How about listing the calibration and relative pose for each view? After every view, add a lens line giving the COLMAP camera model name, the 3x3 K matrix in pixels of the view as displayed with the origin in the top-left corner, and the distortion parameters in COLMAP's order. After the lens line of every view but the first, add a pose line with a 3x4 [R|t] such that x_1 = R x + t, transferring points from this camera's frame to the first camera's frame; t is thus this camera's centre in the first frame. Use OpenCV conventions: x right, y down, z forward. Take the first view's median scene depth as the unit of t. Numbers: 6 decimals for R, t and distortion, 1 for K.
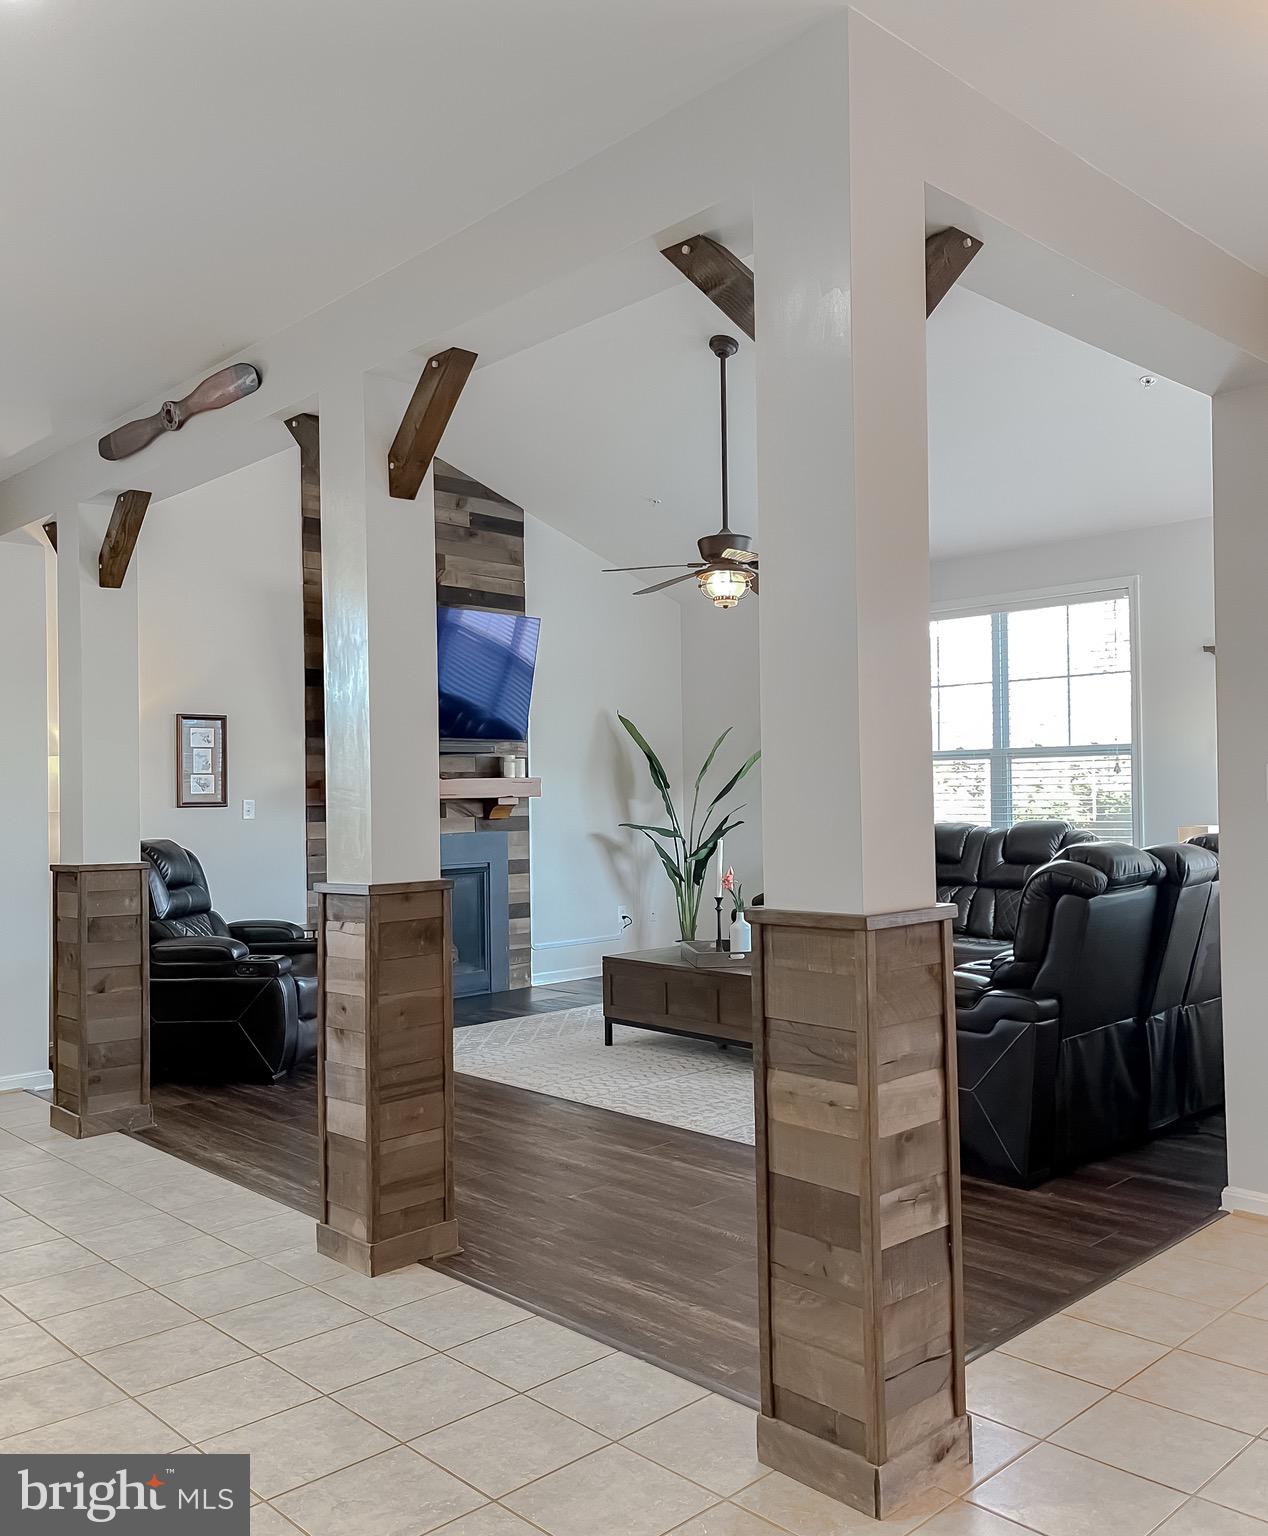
lens RADIAL K [[1315.0, 0, 635.6], [0, 1315.0, 767.9], [0, 0, 1]] dist [0.033631, -0.011077]
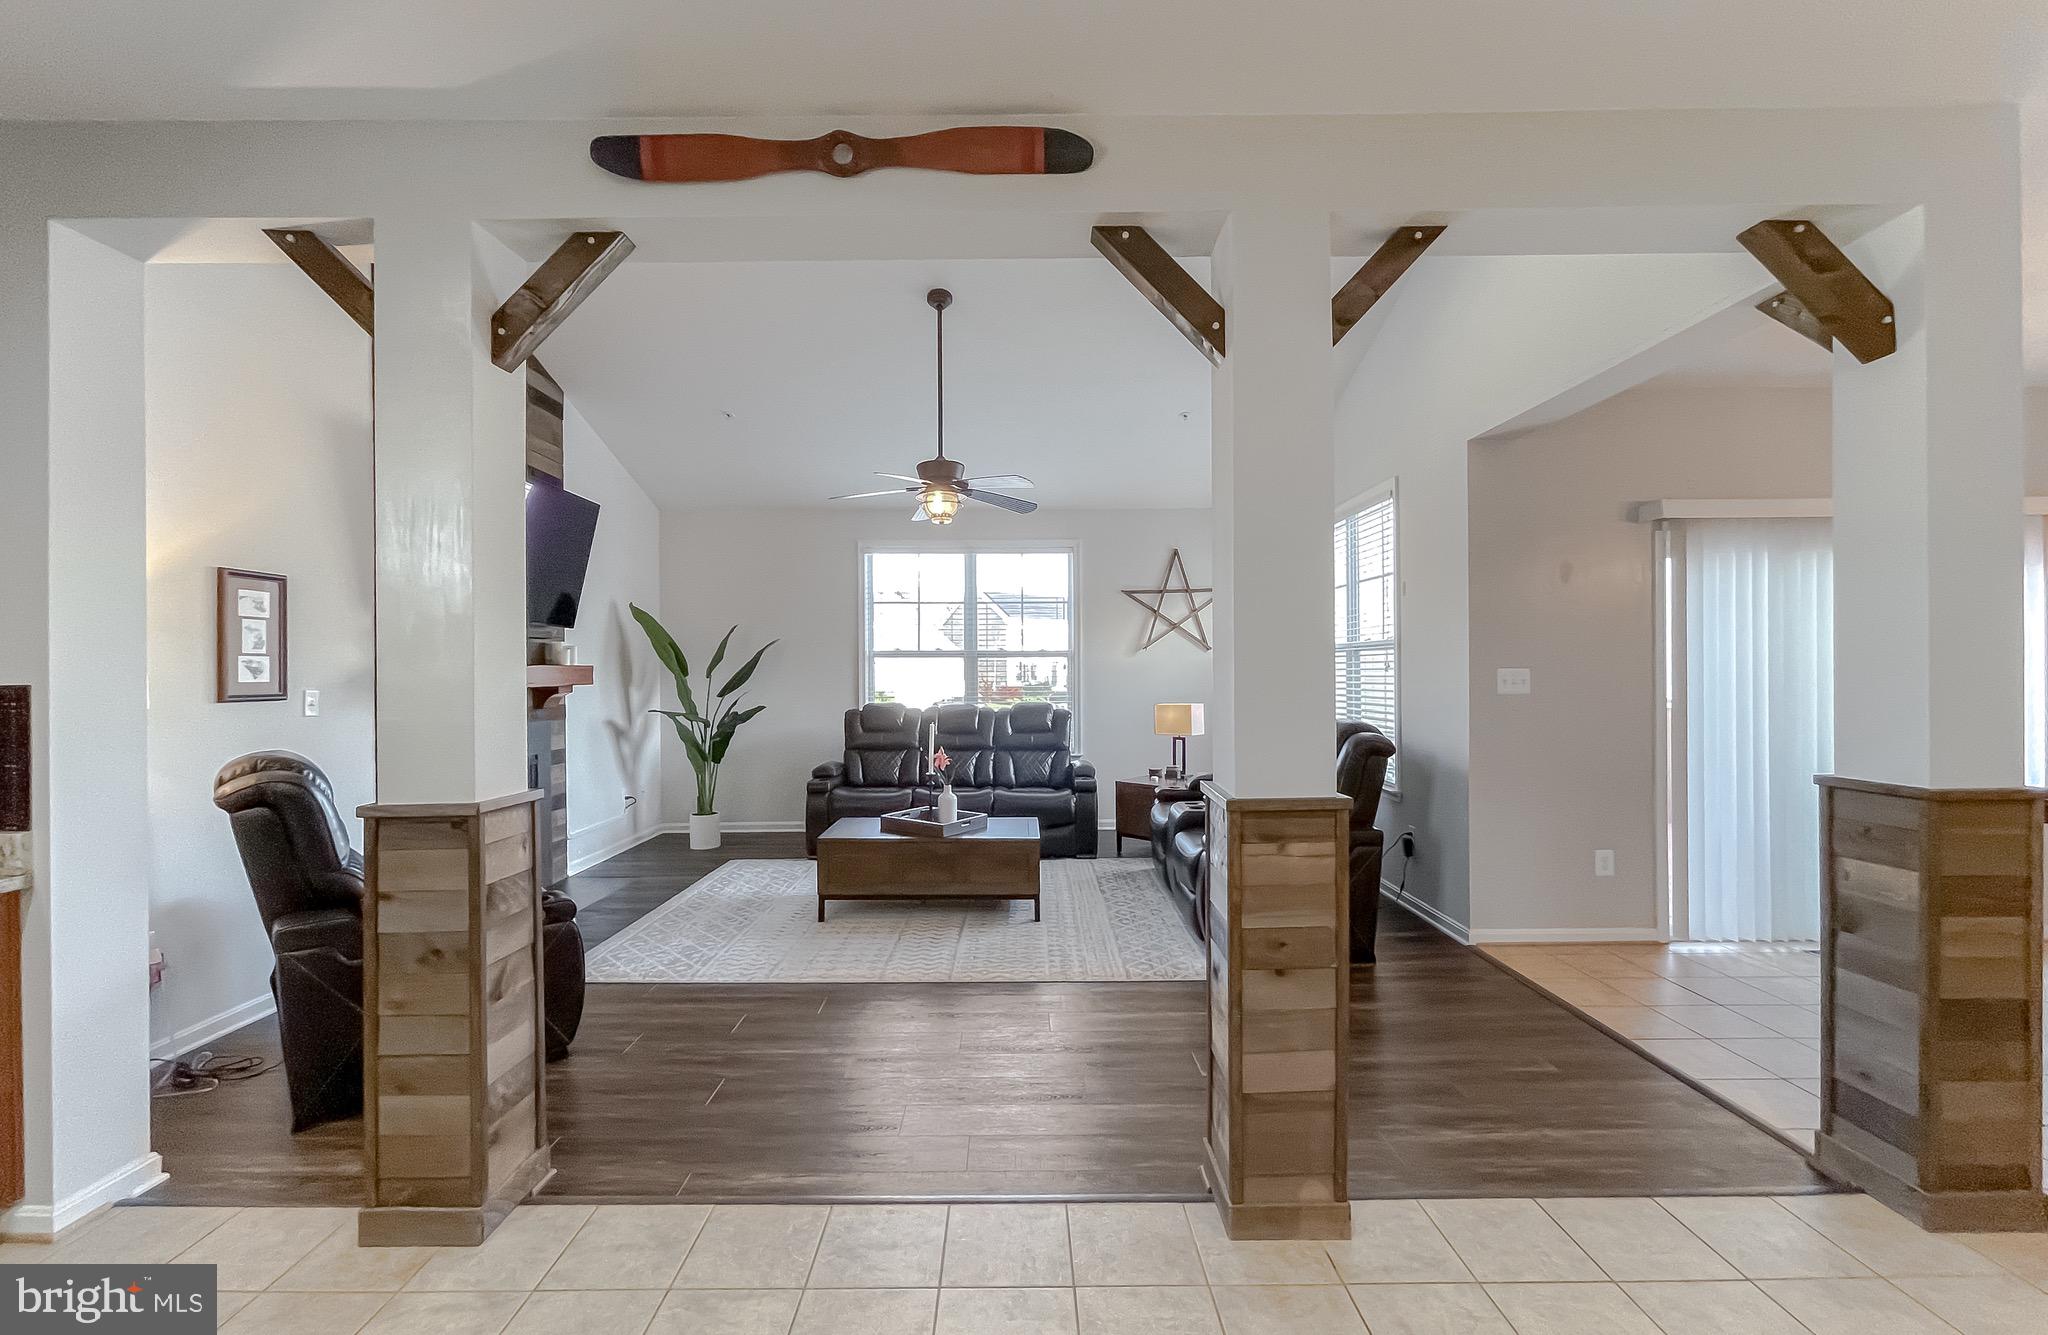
lens RADIAL K [[849.4, 0, 1013.8], [0, 849.4, 670.7], [0, 0, 1]] dist [0.003075, -0.000166]
pose [[0.682103, 0.011996, 0.731158, -0.325927], [-0.019951, 0.999799, 0.002210, 0.003428], [-0.730984, -0.016095, 0.682205, 0.329386]]
